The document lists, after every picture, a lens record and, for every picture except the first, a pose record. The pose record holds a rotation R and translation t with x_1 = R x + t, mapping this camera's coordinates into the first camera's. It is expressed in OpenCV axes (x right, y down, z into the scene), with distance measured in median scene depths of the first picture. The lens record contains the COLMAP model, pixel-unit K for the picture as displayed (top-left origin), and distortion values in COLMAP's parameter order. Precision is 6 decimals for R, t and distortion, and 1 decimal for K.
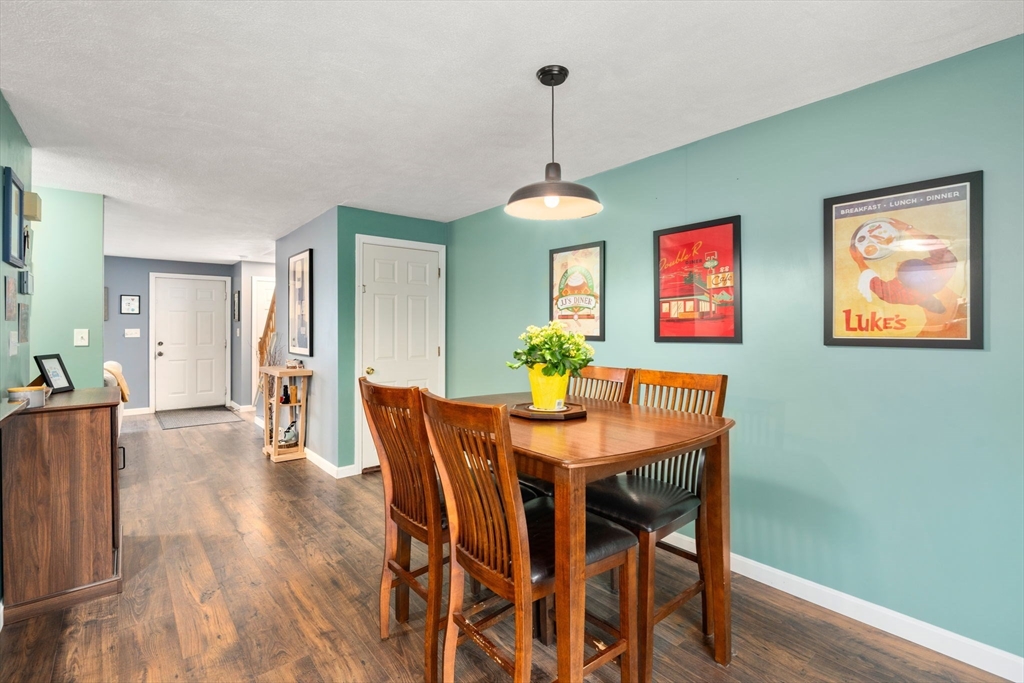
lens RADIAL K [[471.8, 0, 505.4], [0, 471.8, 329.2], [0, 0, 1]] dist [-0.011075, 0.003288]
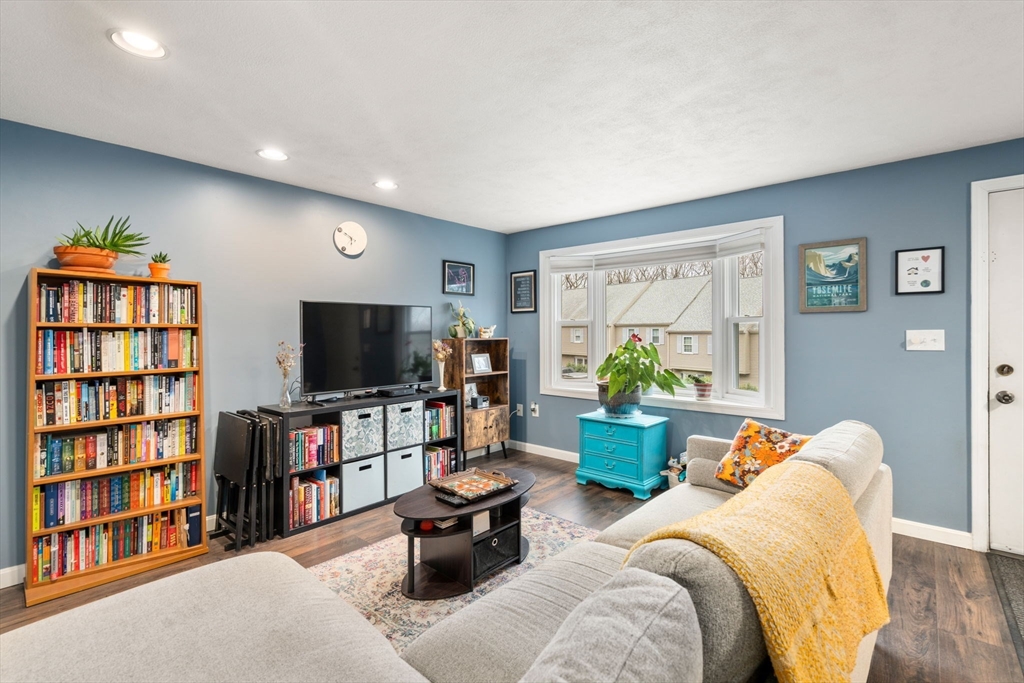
lens RADIAL K [[471.8, 0, 505.7], [0, 471.8, 333.7], [0, 0, 1]] dist [-0.011075, 0.003288]
pose [[0.140946, 0.001965, -0.990015, -0.433052], [0.000140, 0.999998, 0.002005, 0.001879], [0.990017, -0.000421, 0.140945, 0.568979]]
